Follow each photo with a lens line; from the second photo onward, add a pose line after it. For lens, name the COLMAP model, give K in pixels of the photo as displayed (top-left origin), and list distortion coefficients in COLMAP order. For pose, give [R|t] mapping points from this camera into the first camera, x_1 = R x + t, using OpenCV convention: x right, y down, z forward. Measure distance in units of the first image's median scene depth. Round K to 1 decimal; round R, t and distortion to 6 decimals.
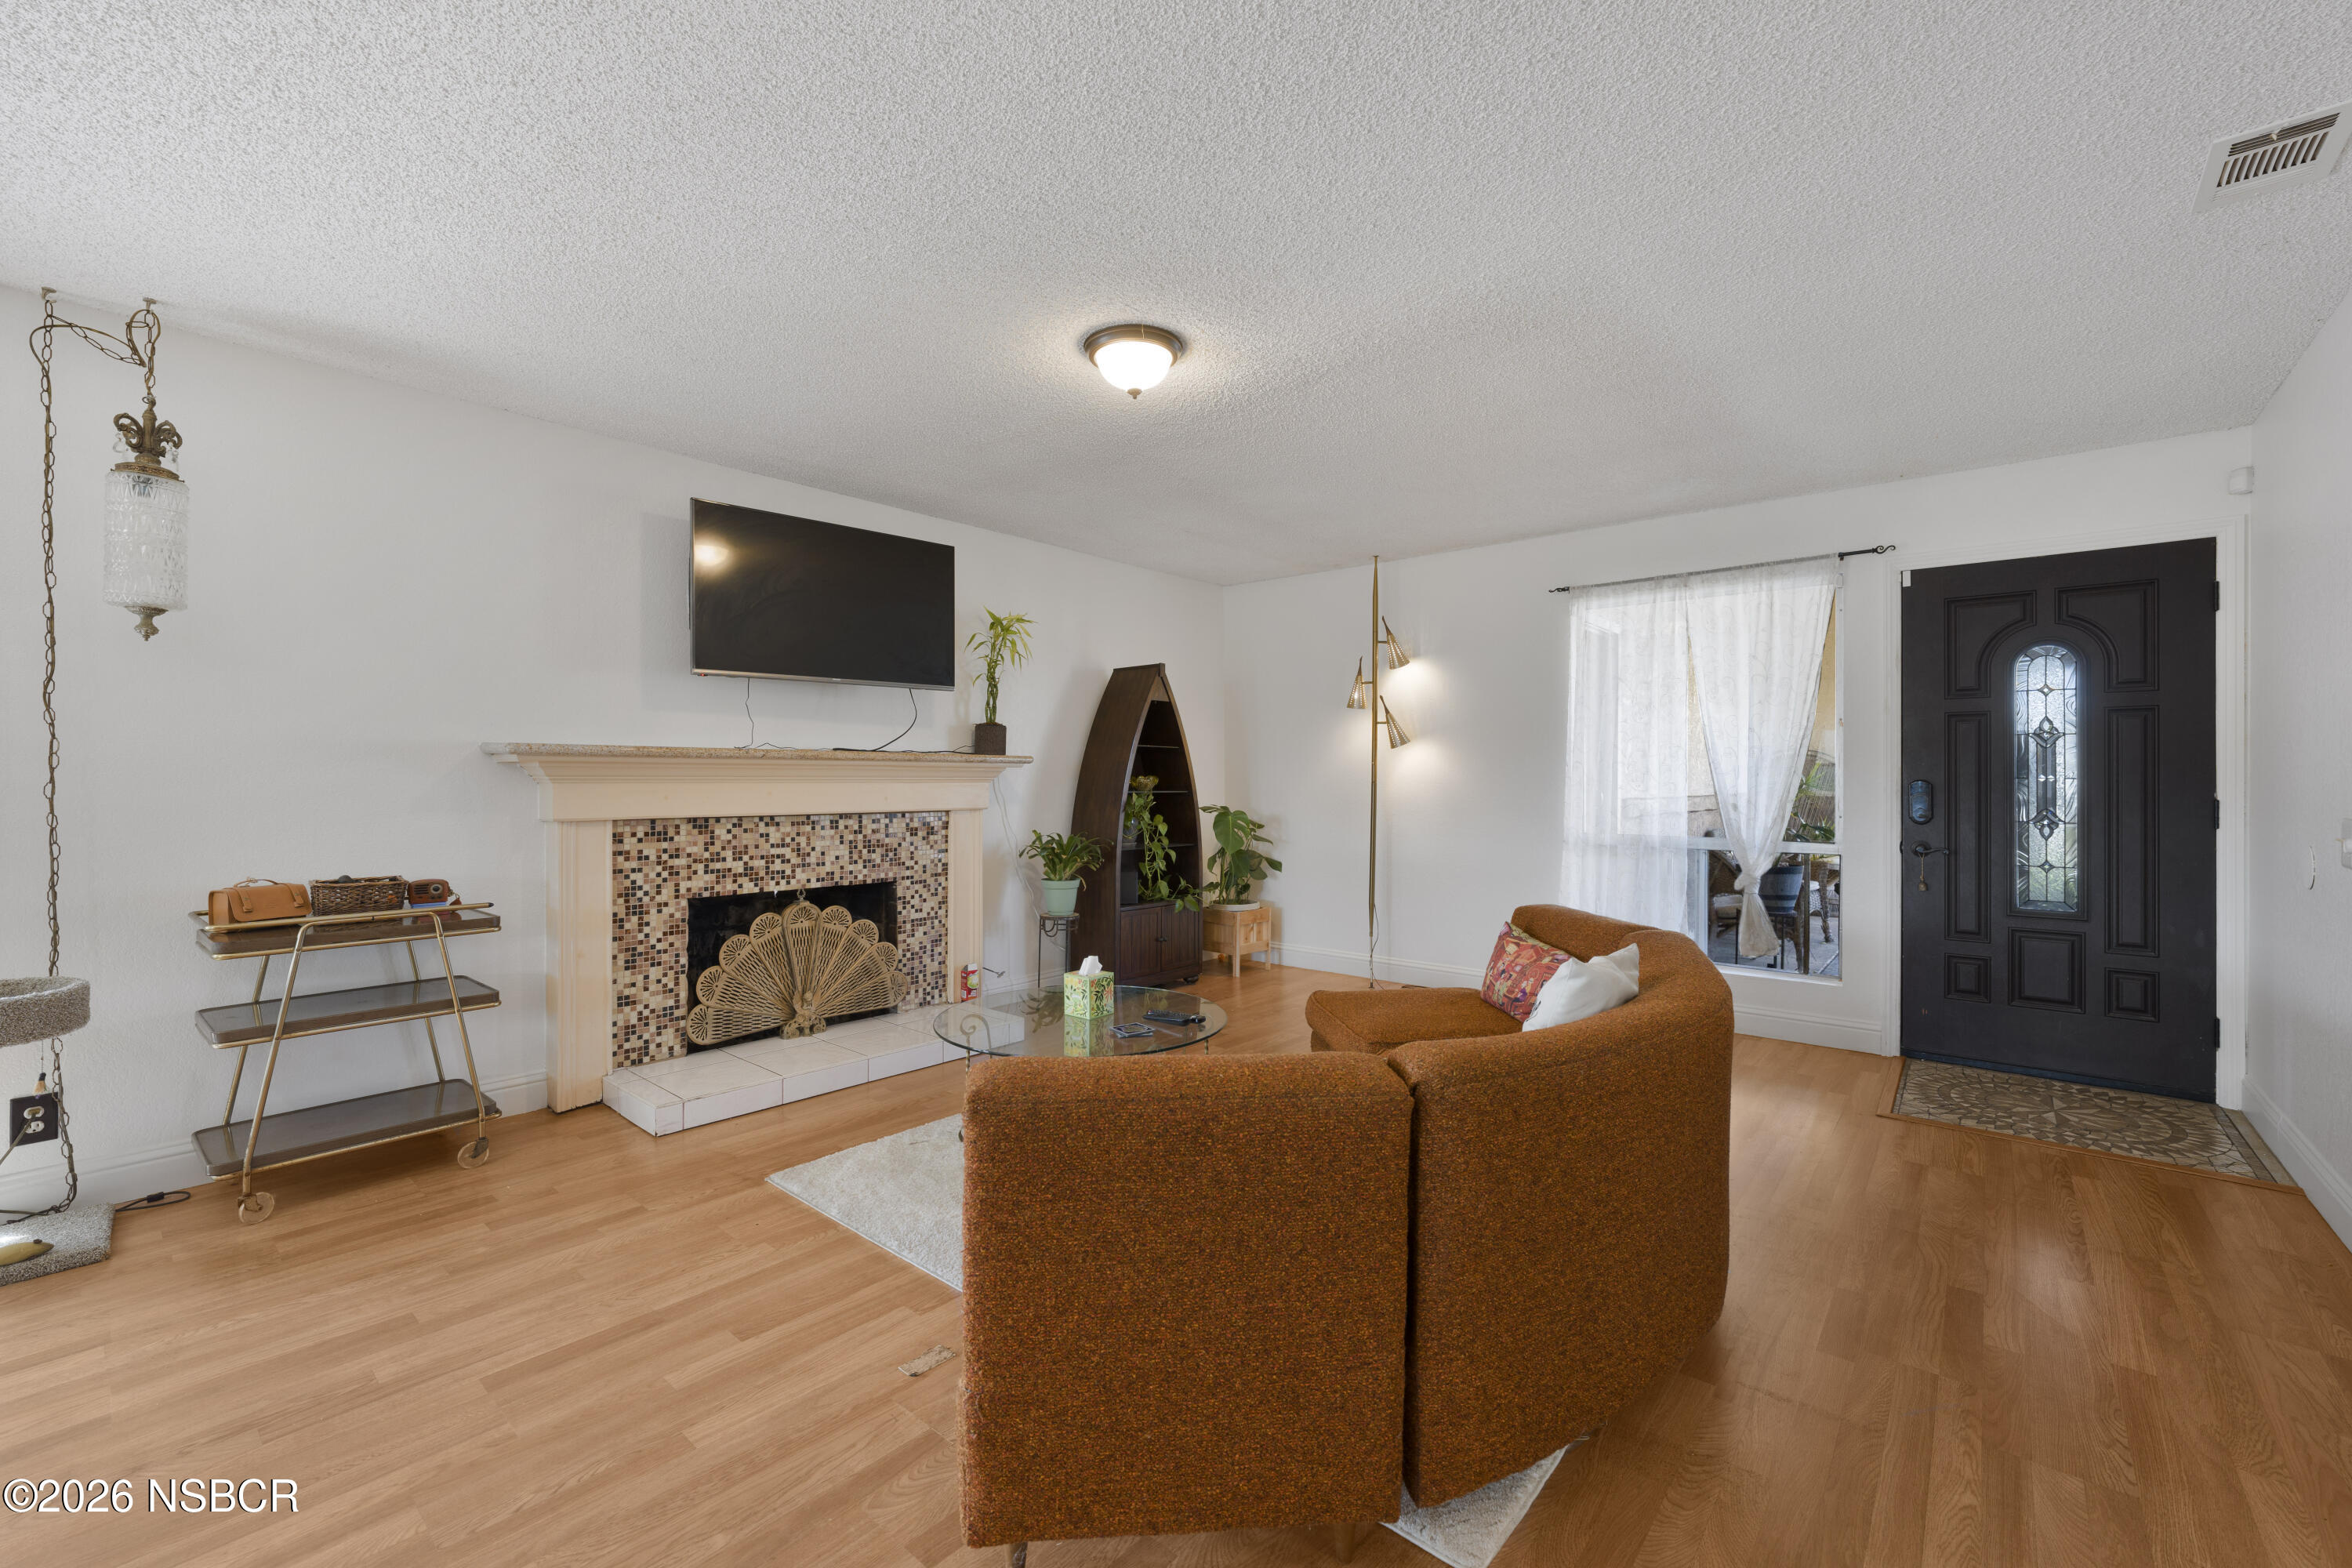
lens RADIAL K [[968.4, 0, 1168.3], [0, 968.4, 781.2], [0, 0, 1]] dist [-0.007610, 0.001626]
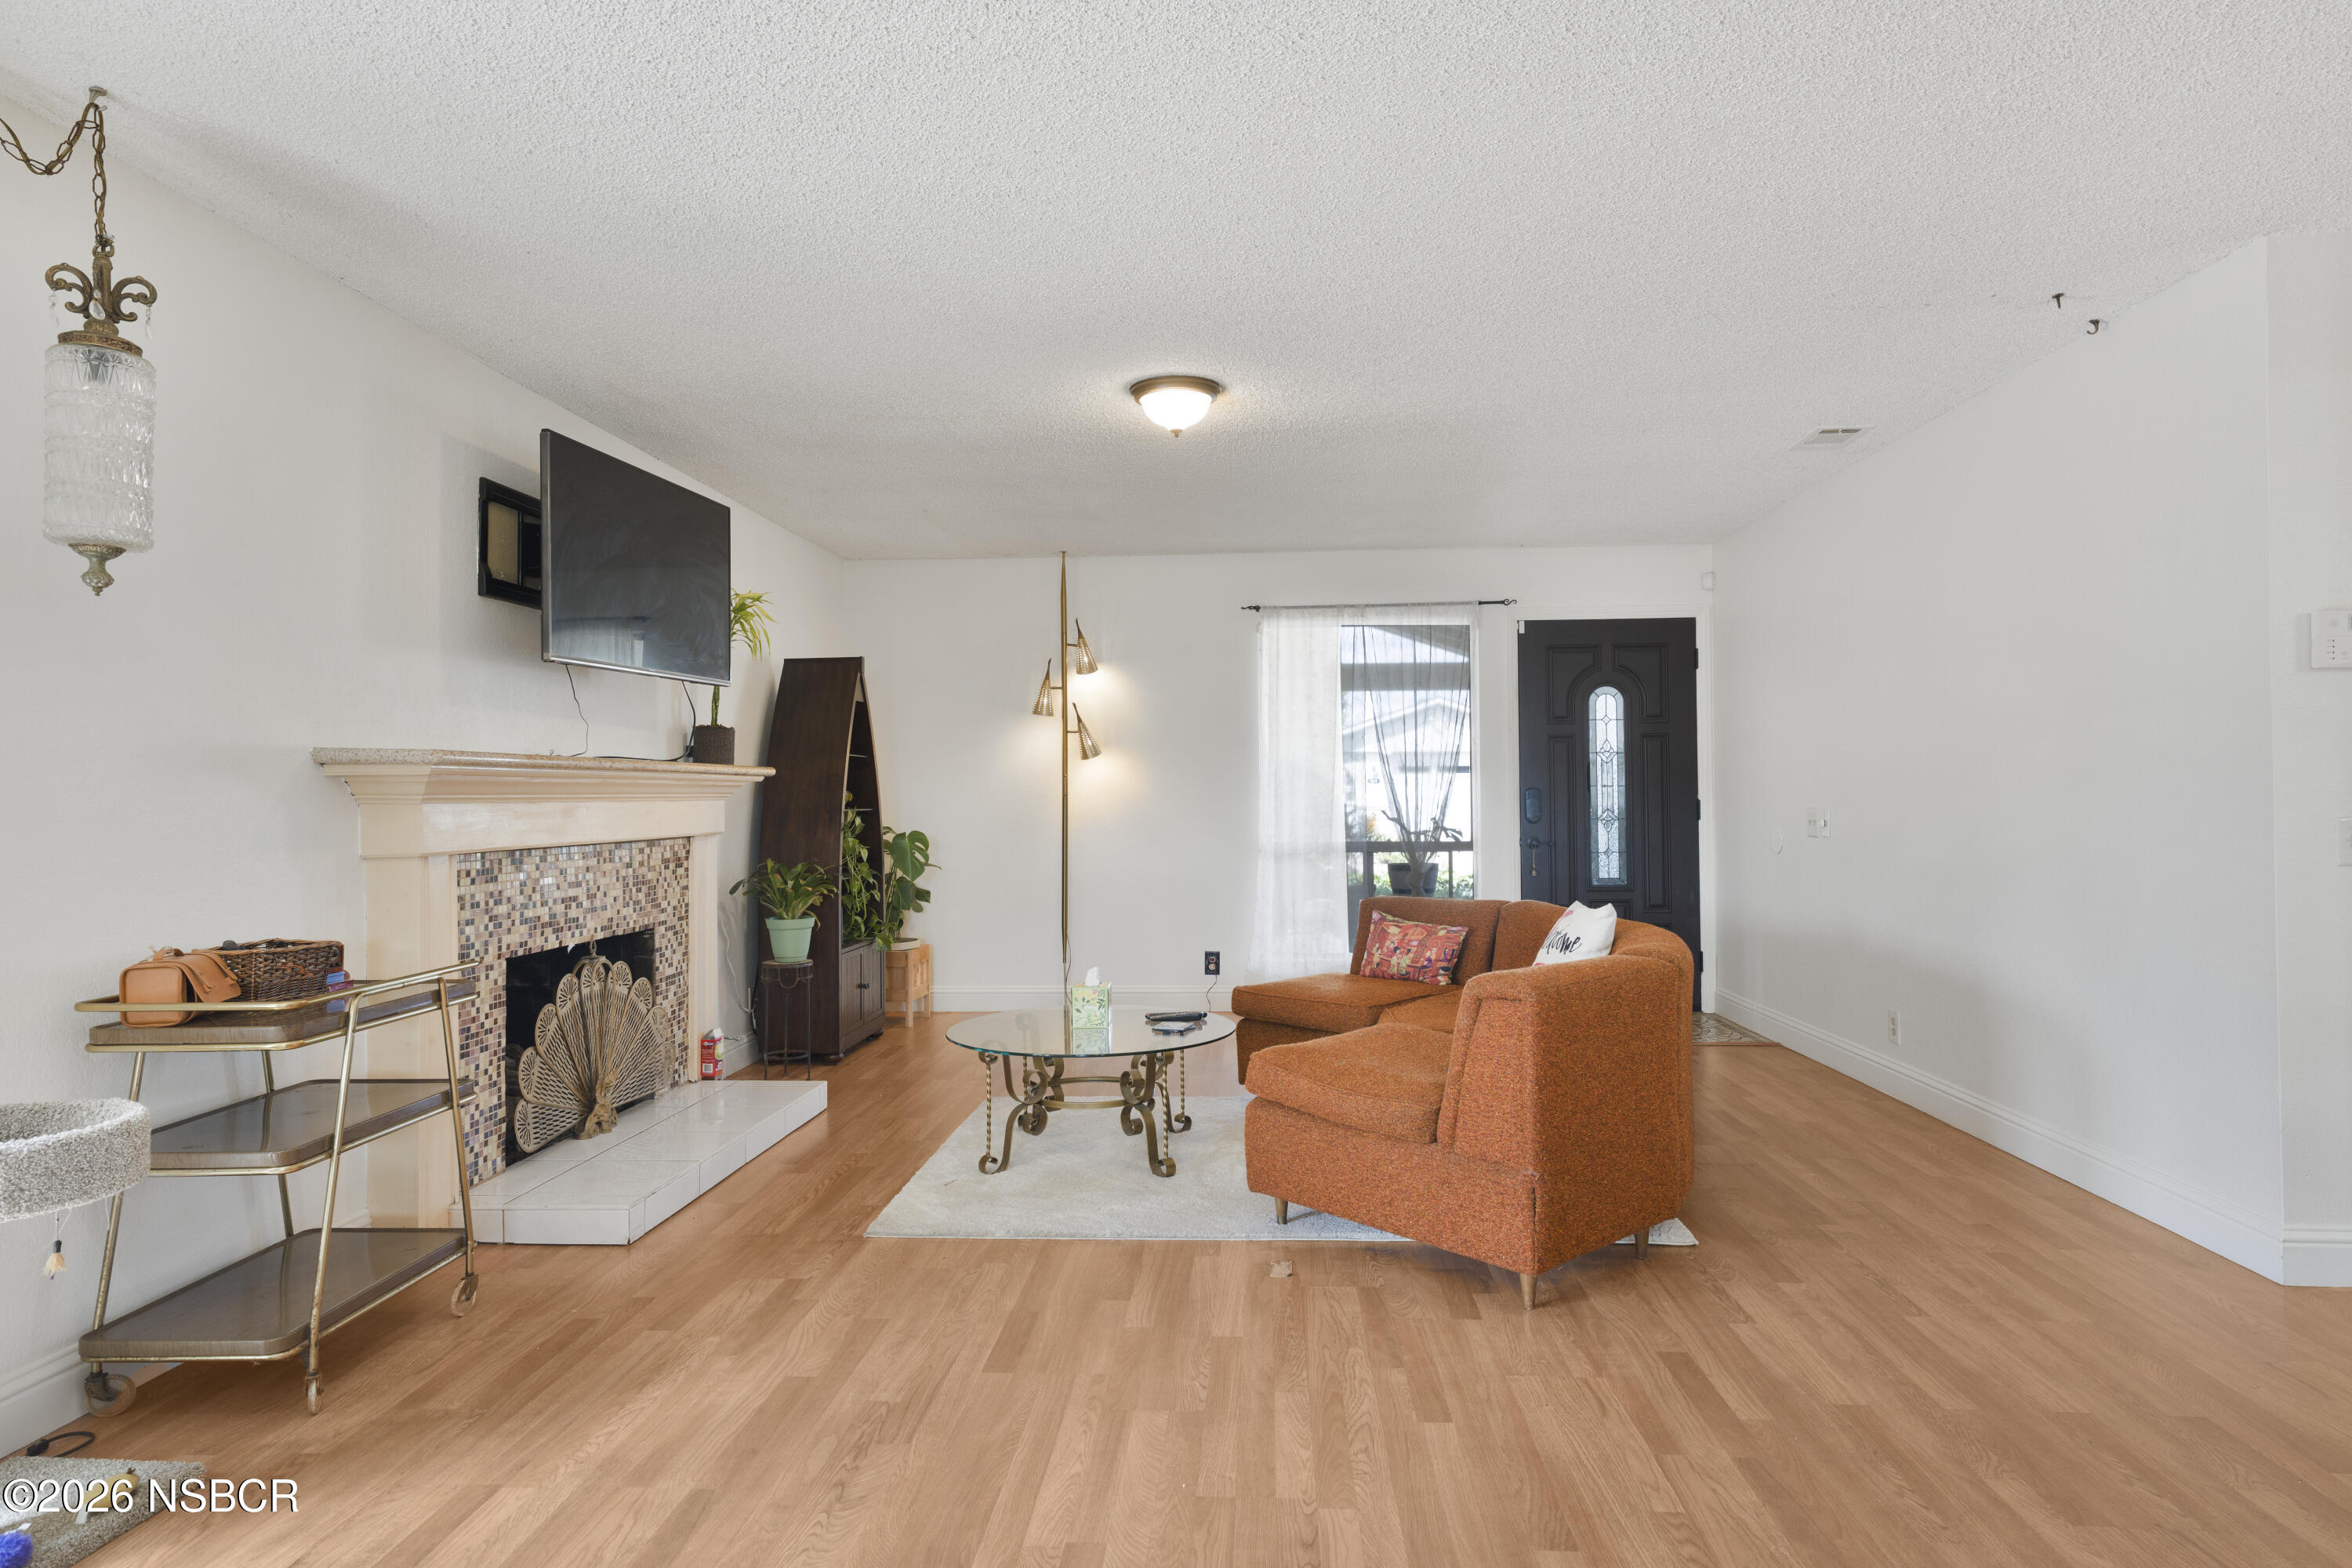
lens RADIAL K [[1373.6, 0, 1175.5], [0, 1373.6, 787.5], [0, 0, 1]] dist [0.014258, -0.003736]
pose [[0.795530, -0.006798, 0.605876, -0.741304], [0.012557, 0.999907, -0.005268, 0.002092], [-0.605784, 0.011799, 0.795542, -0.158684]]
